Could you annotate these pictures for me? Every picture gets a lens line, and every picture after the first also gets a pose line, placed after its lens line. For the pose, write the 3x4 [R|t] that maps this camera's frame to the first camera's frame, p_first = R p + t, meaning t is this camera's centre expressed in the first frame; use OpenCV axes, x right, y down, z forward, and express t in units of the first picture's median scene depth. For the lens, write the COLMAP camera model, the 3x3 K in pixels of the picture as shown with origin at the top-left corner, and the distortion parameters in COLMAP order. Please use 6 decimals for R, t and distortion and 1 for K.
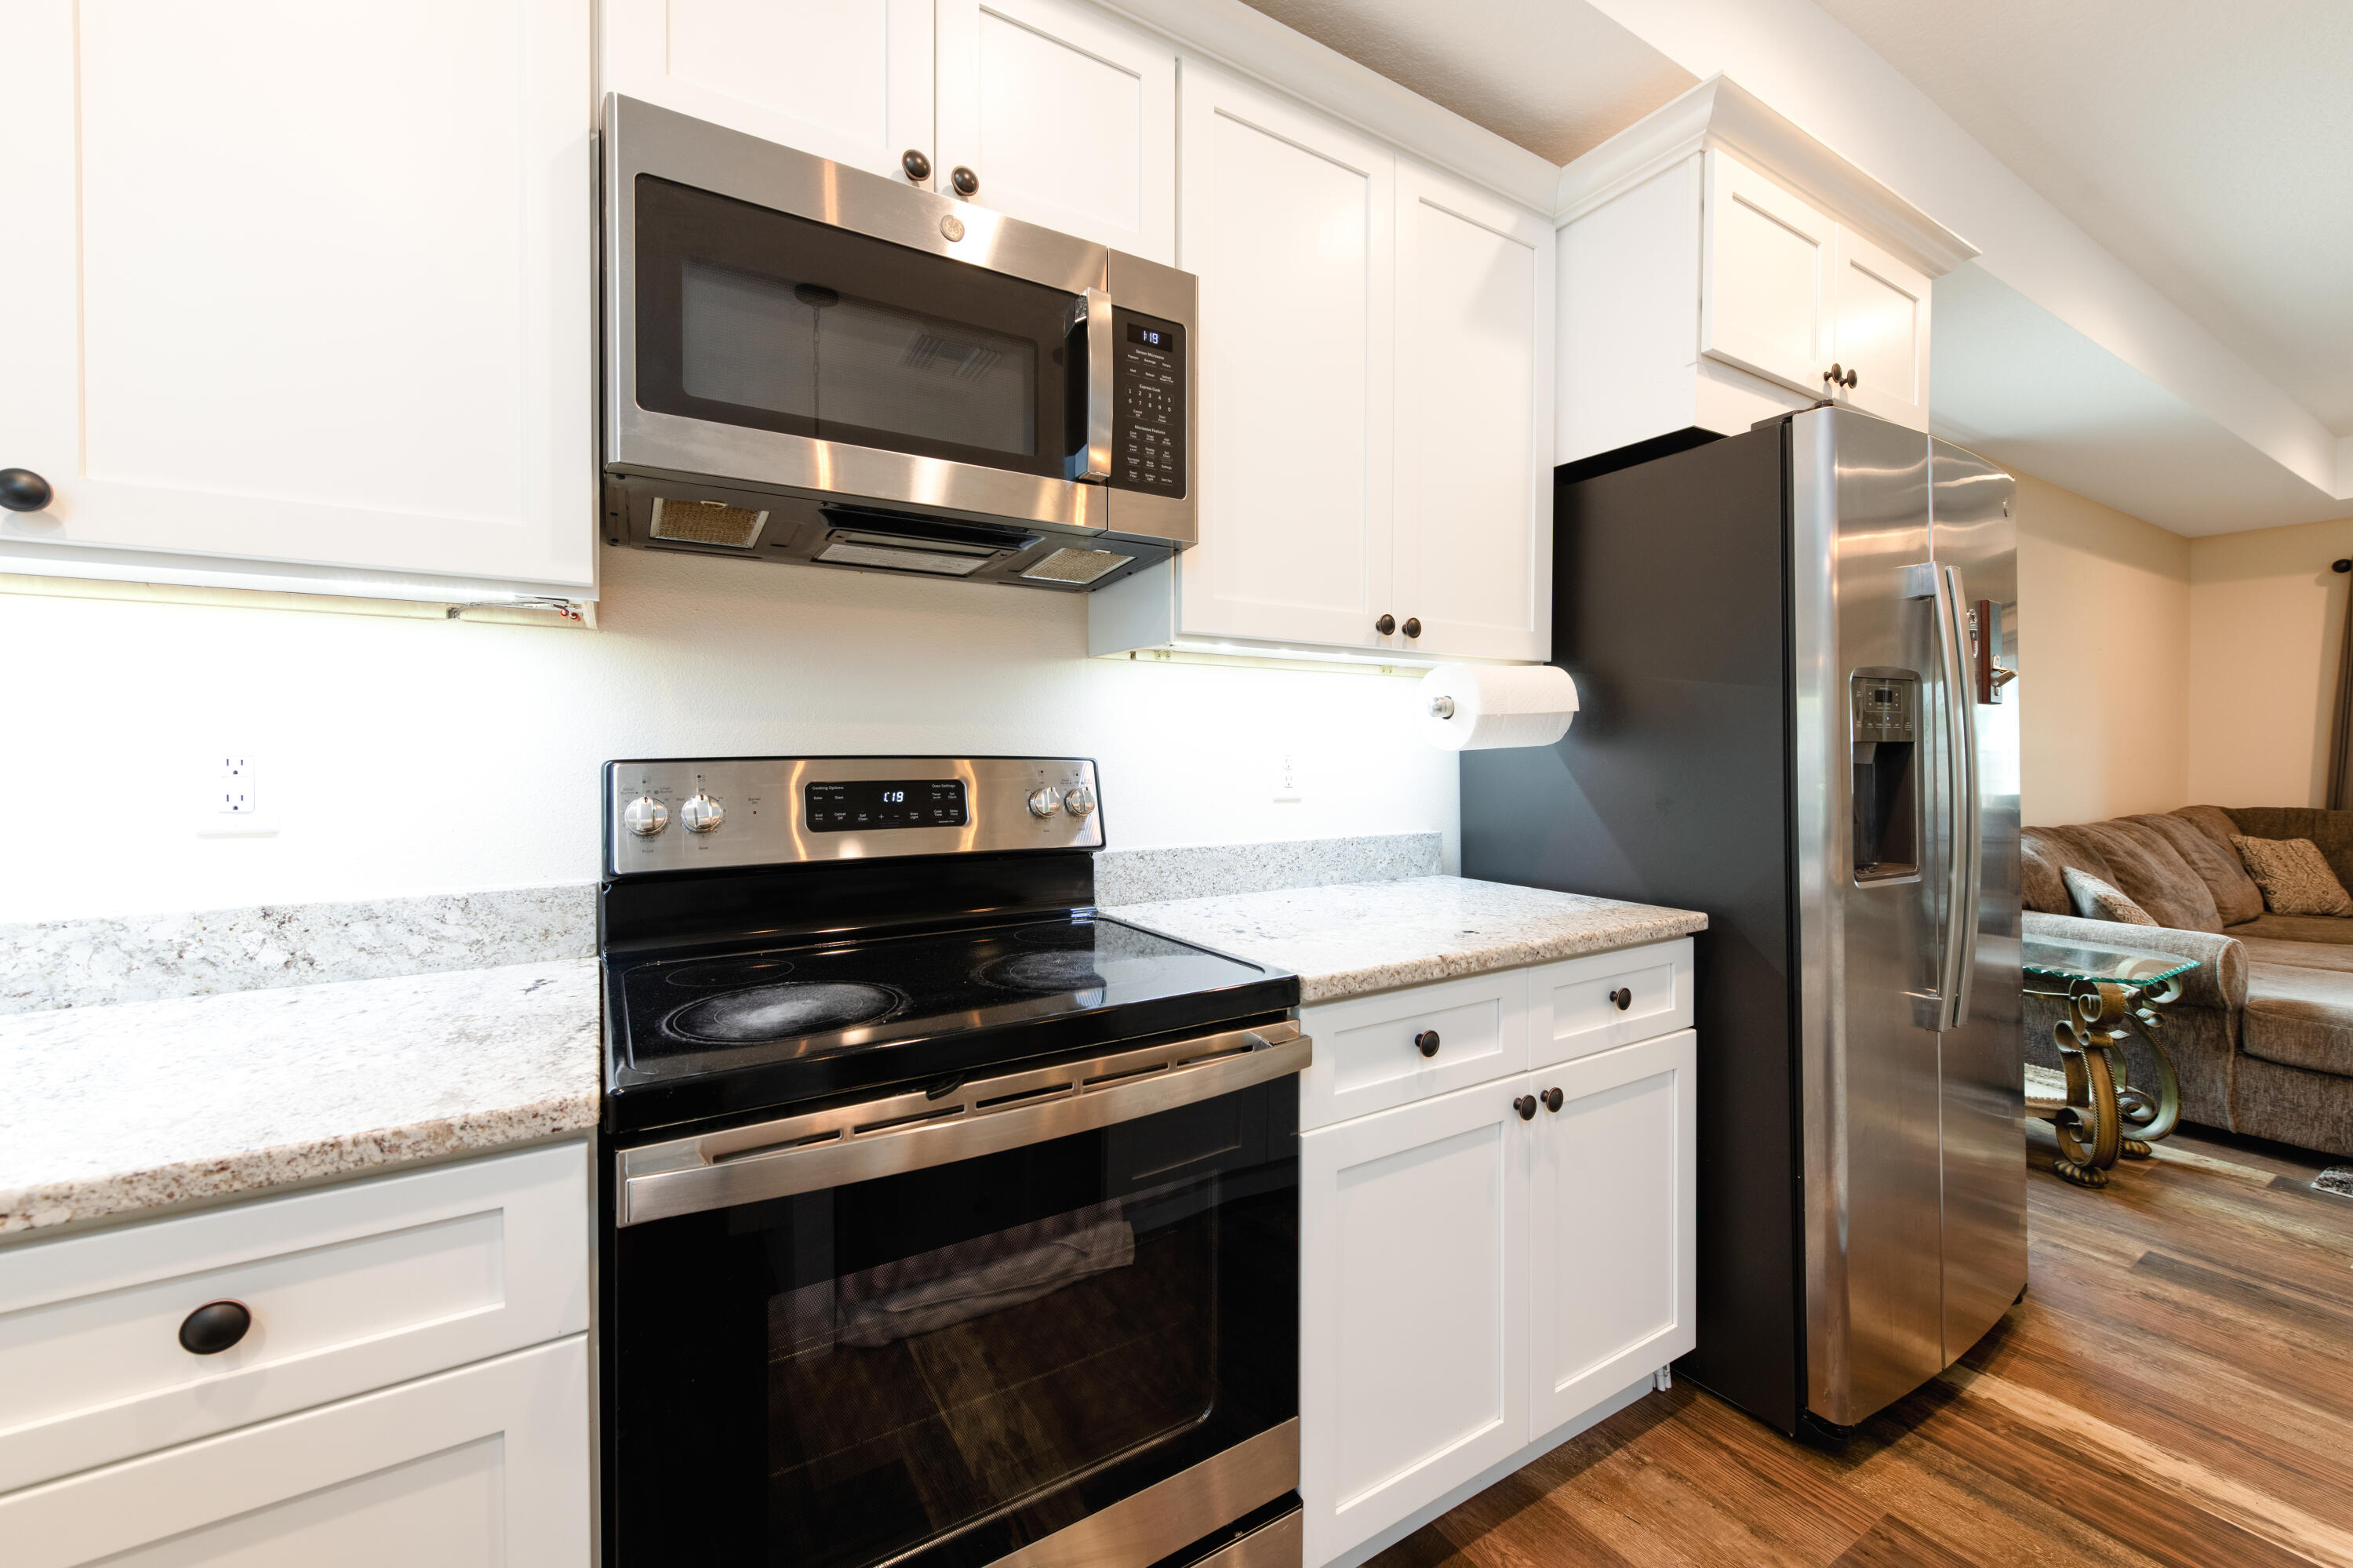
lens RADIAL K [[941.3, 0, 1162.3], [0, 941.3, 775.4], [0, 0, 1]] dist [0.008351, -0.000100]
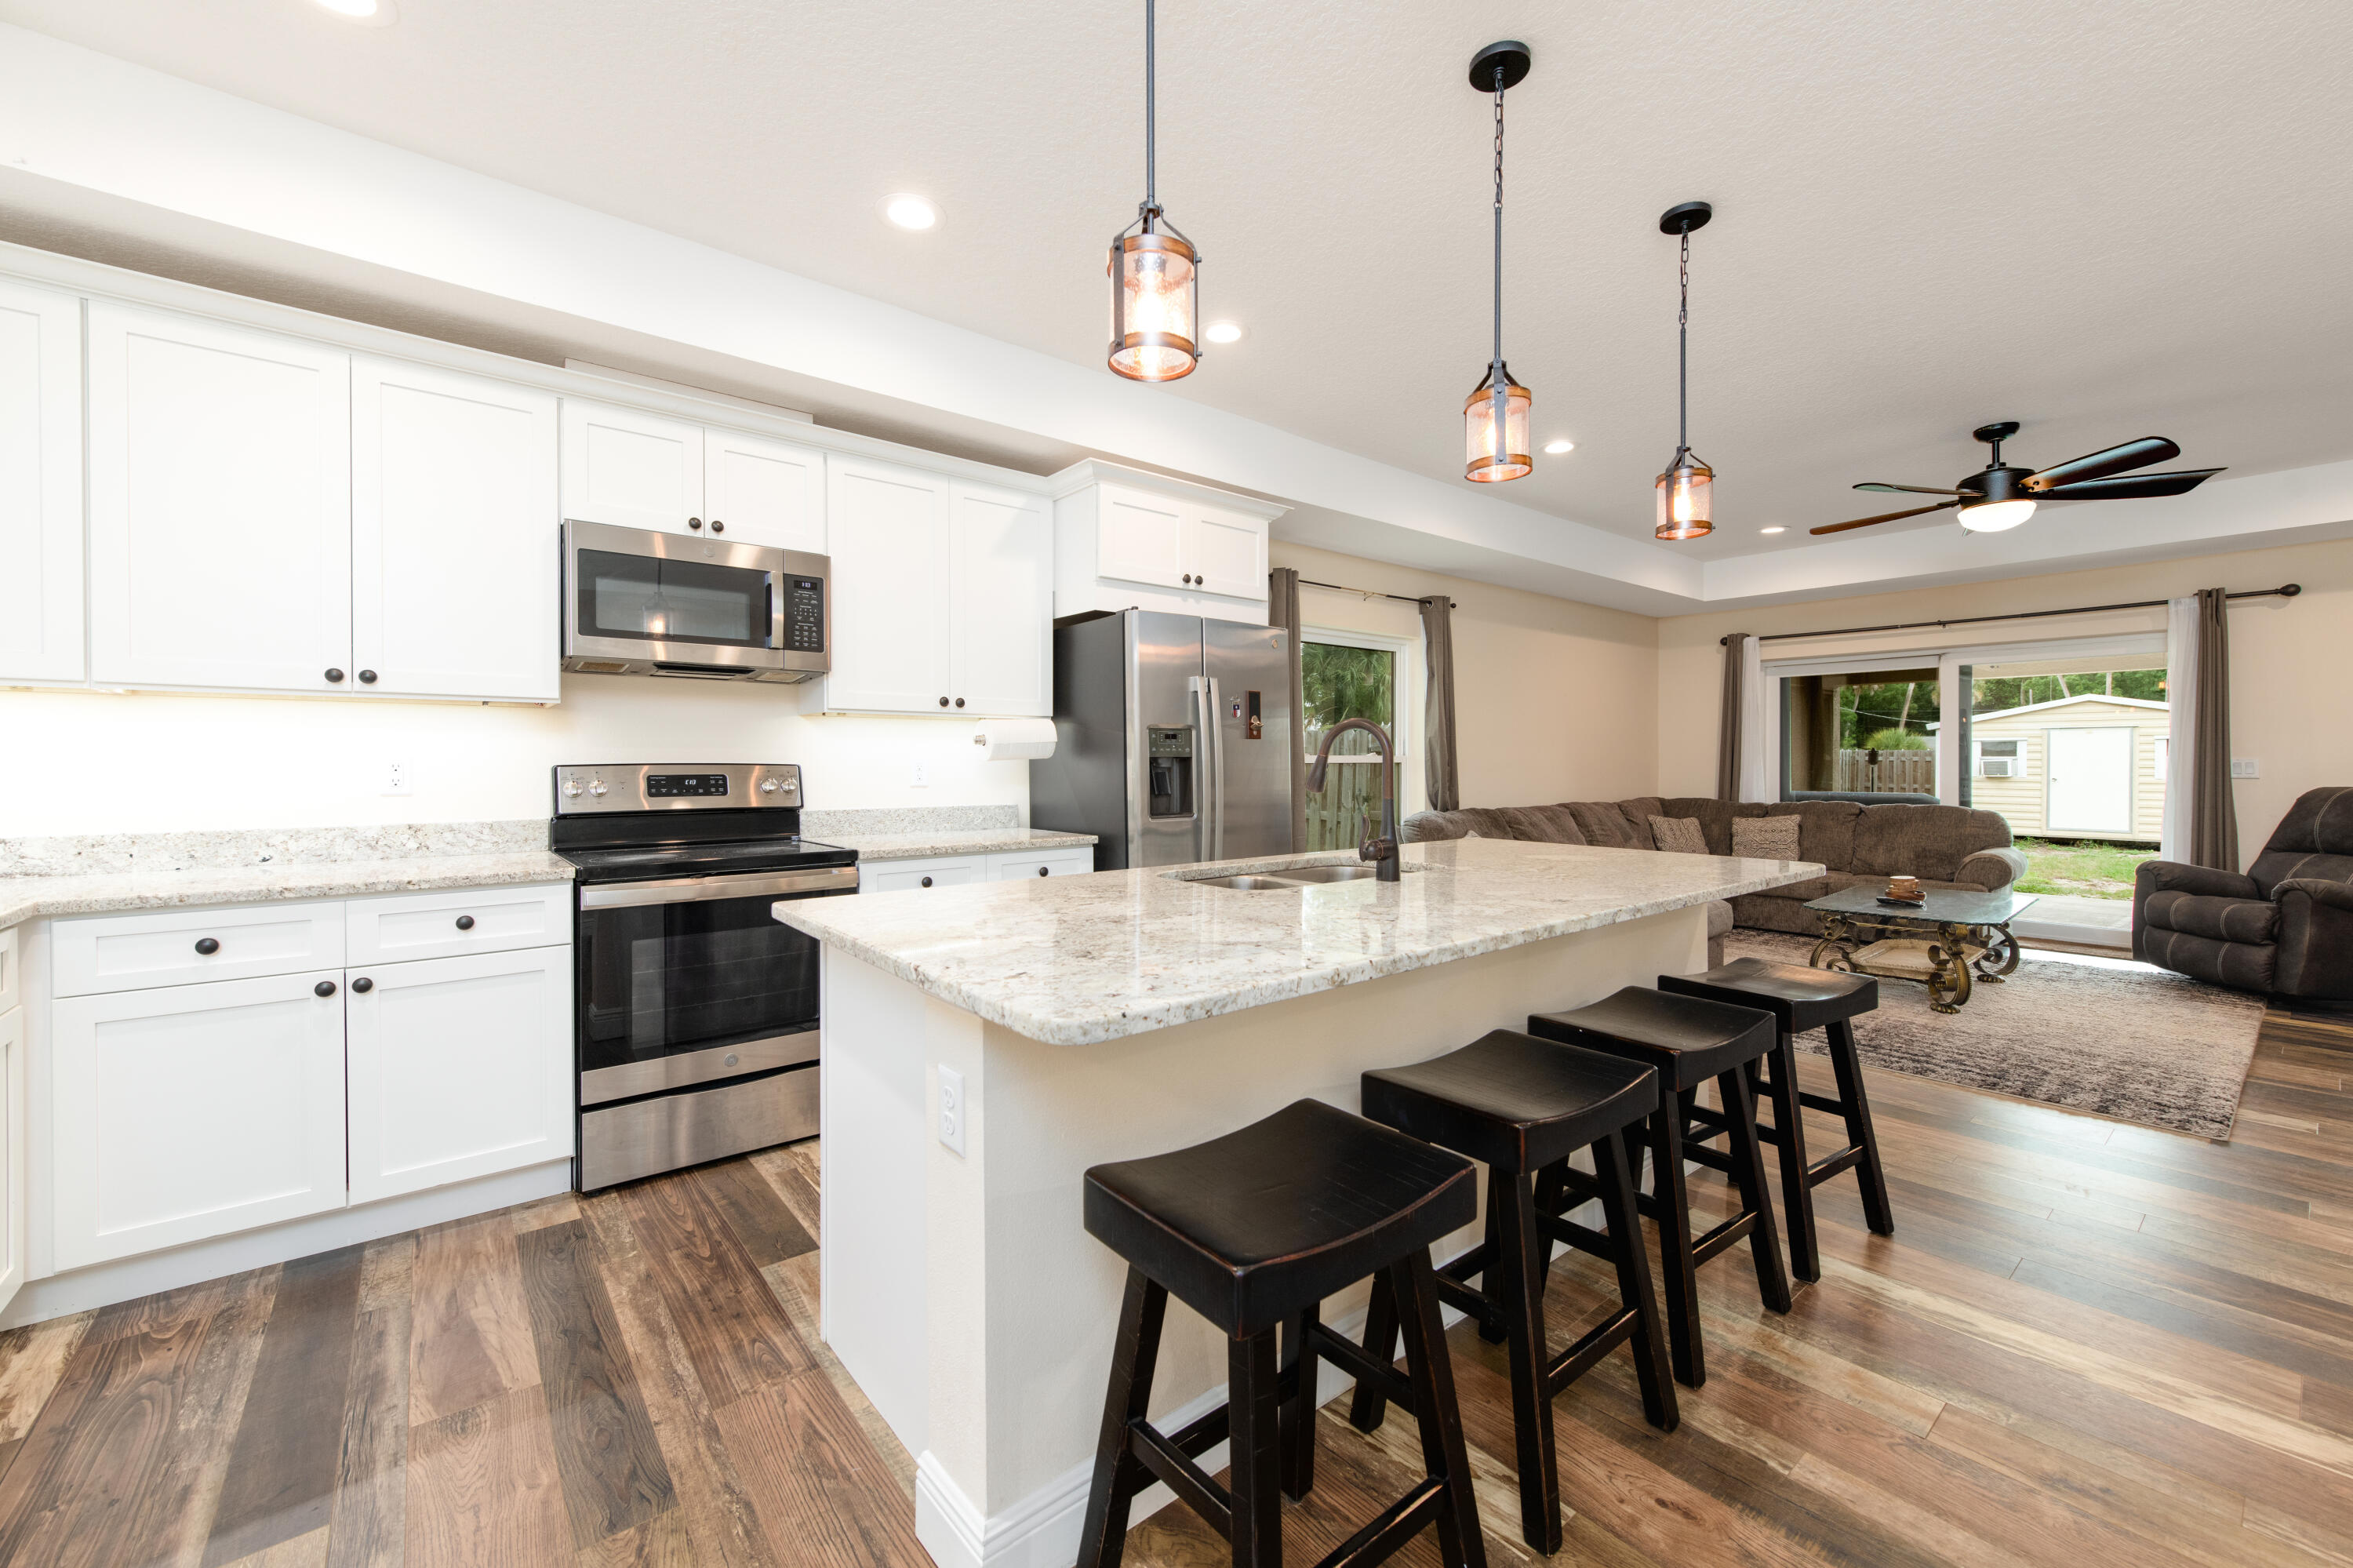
lens RADIAL K [[941.3, 0, 1179.5], [0, 941.3, 771.6], [0, 0, 1]] dist [0.008351, -0.000100]
pose [[0.990970, 0.001844, 0.134075, 0.517199], [-0.000643, 0.999959, -0.009006, 0.016698], [-0.134086, 0.008839, 0.990930, -1.254630]]
